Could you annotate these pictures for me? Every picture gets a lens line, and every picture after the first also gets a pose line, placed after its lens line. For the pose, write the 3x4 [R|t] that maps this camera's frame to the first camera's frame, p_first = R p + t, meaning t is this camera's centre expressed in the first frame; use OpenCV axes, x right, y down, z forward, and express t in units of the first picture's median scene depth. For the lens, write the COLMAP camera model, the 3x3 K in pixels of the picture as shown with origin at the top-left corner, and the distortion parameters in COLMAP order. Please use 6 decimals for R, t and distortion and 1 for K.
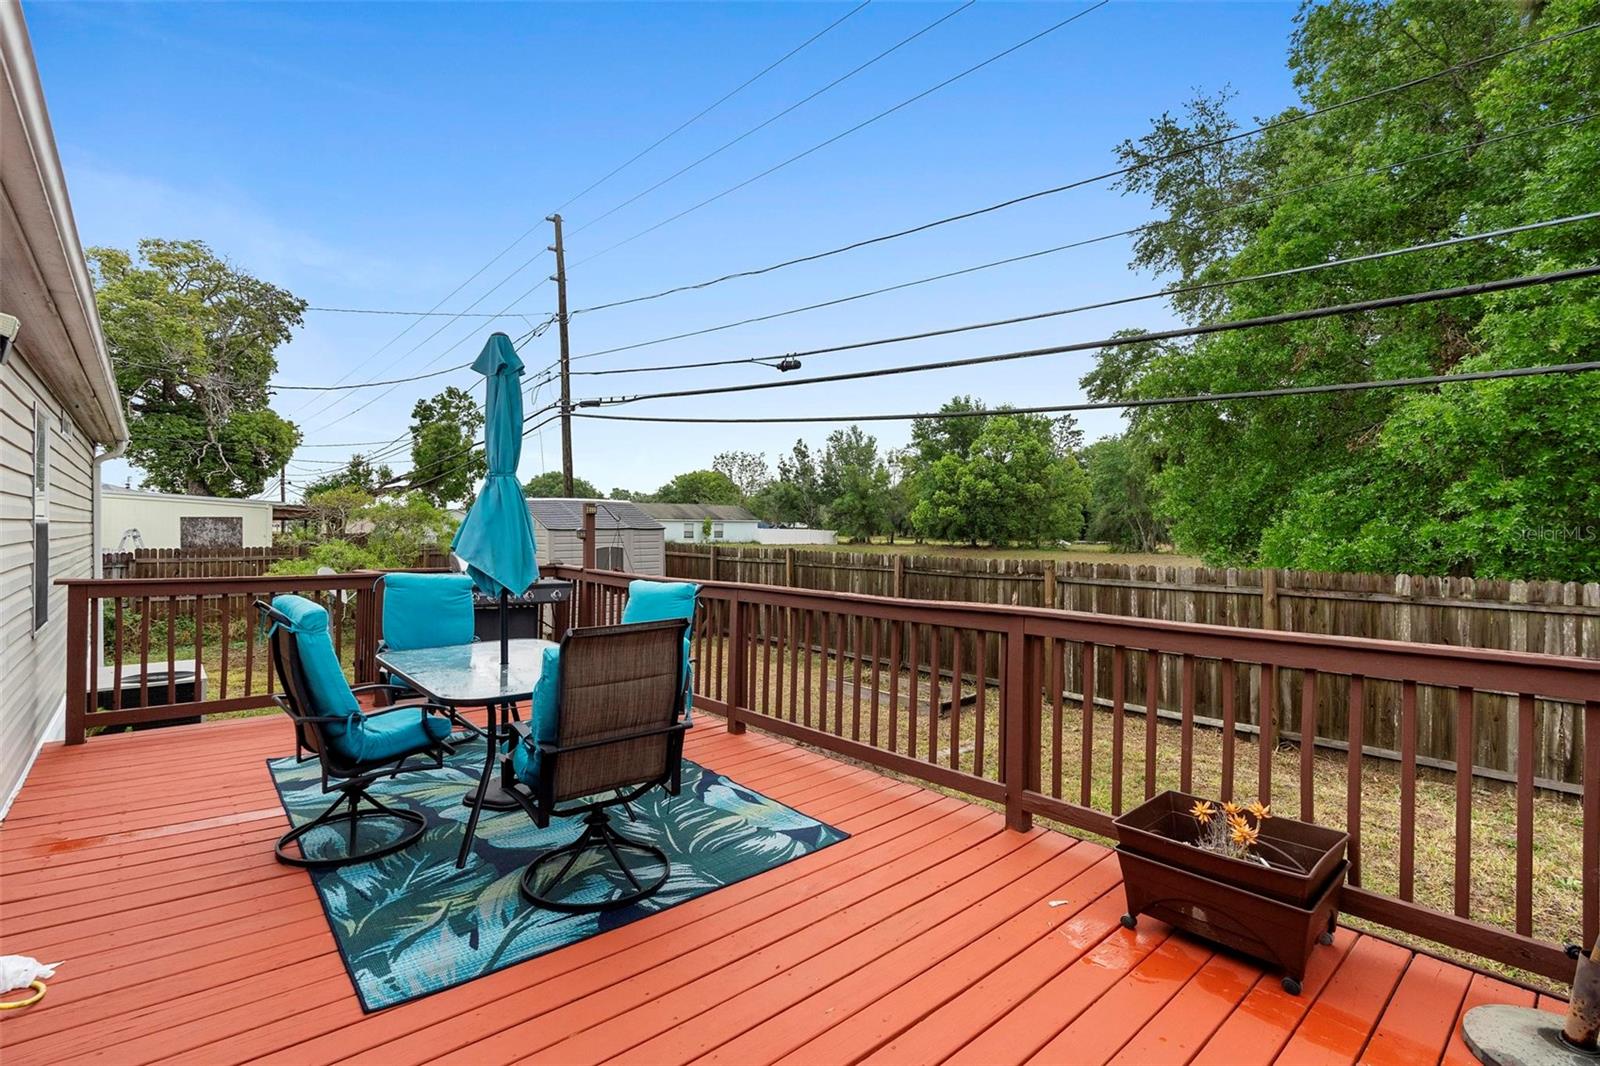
lens RADIAL K [[723.3, 0, 790.3], [0, 723.3, 519.4], [0, 0, 1]] dist [-0.007548, 0.004980]
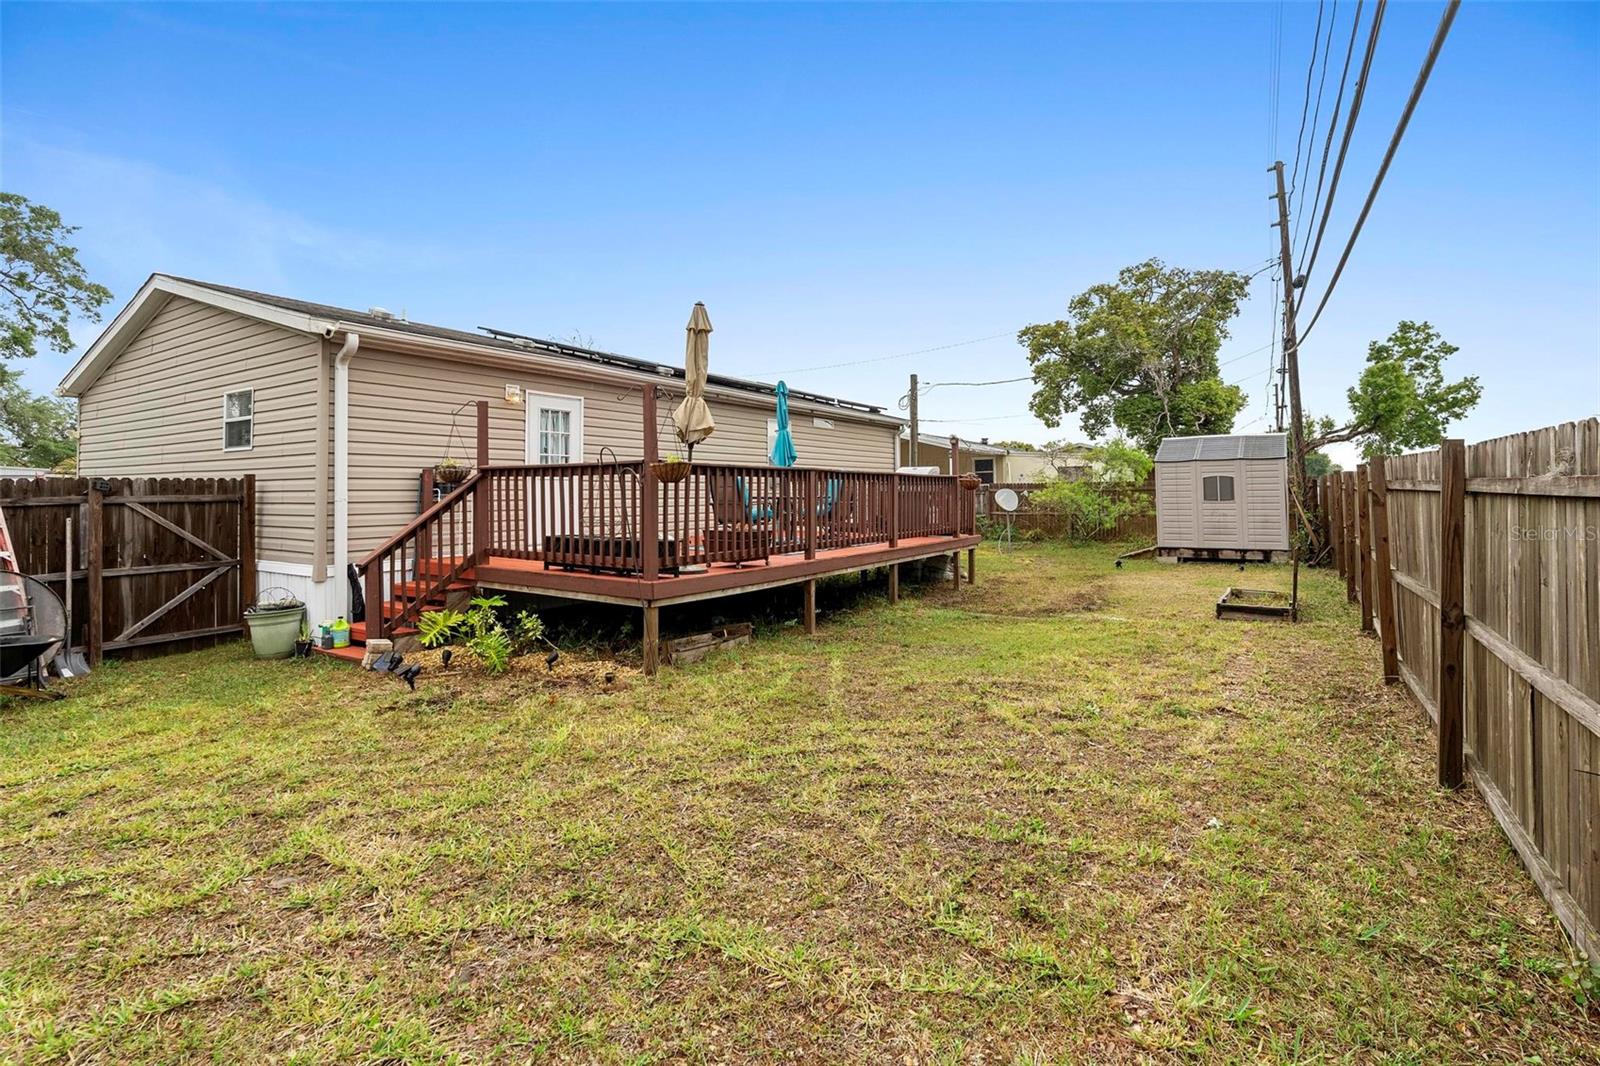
lens RADIAL K [[749.1, 0, 804.9], [0, 749.1, 465.4], [0, 0, 1]] dist [-0.007574, 0.000490]
pose [[0.268752, -0.037656, -0.962473, 0.507307], [0.017014, 0.999265, -0.034344, 0.037295], [0.963059, -0.007145, 0.269195, 0.058725]]
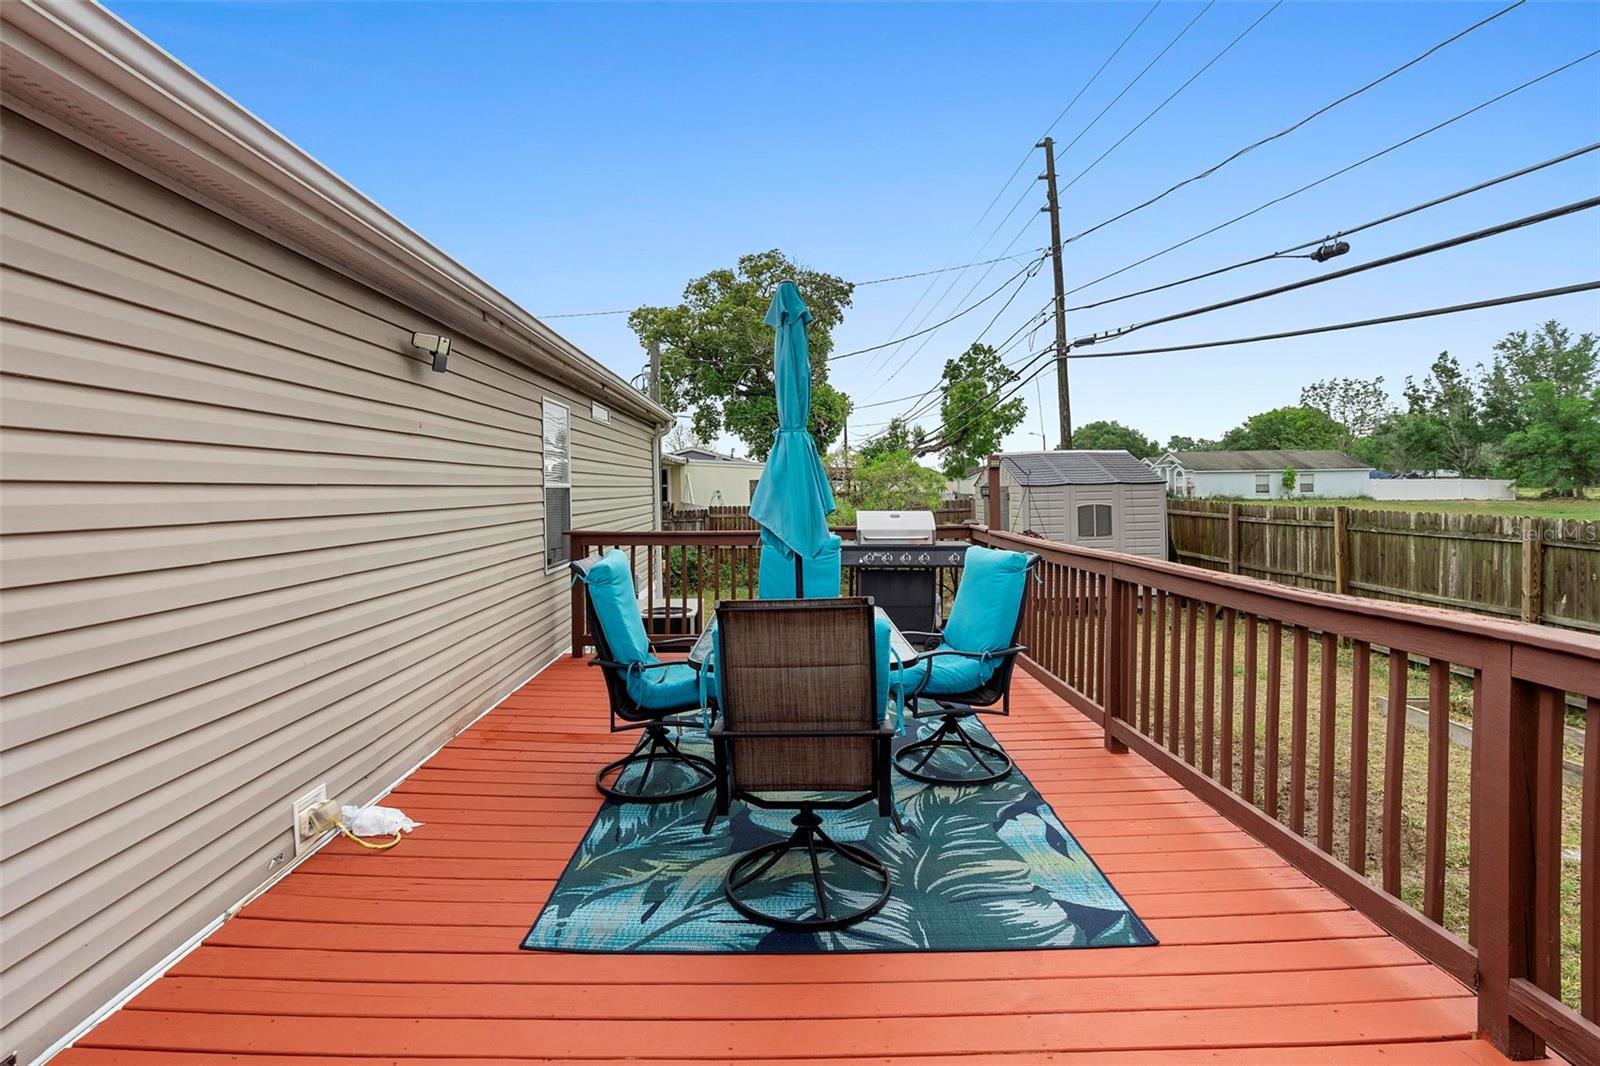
lens RADIAL K [[774.5, 0, 799.3], [0, 774.5, 488.6], [0, 0, 1]] dist [-0.009260, 0.006027]
pose [[0.768449, -0.013076, -0.639778, 0.052373], [0.024898, 0.999645, 0.009474, 0.001072], [0.639427, -0.023209, 0.768501, 0.046090]]
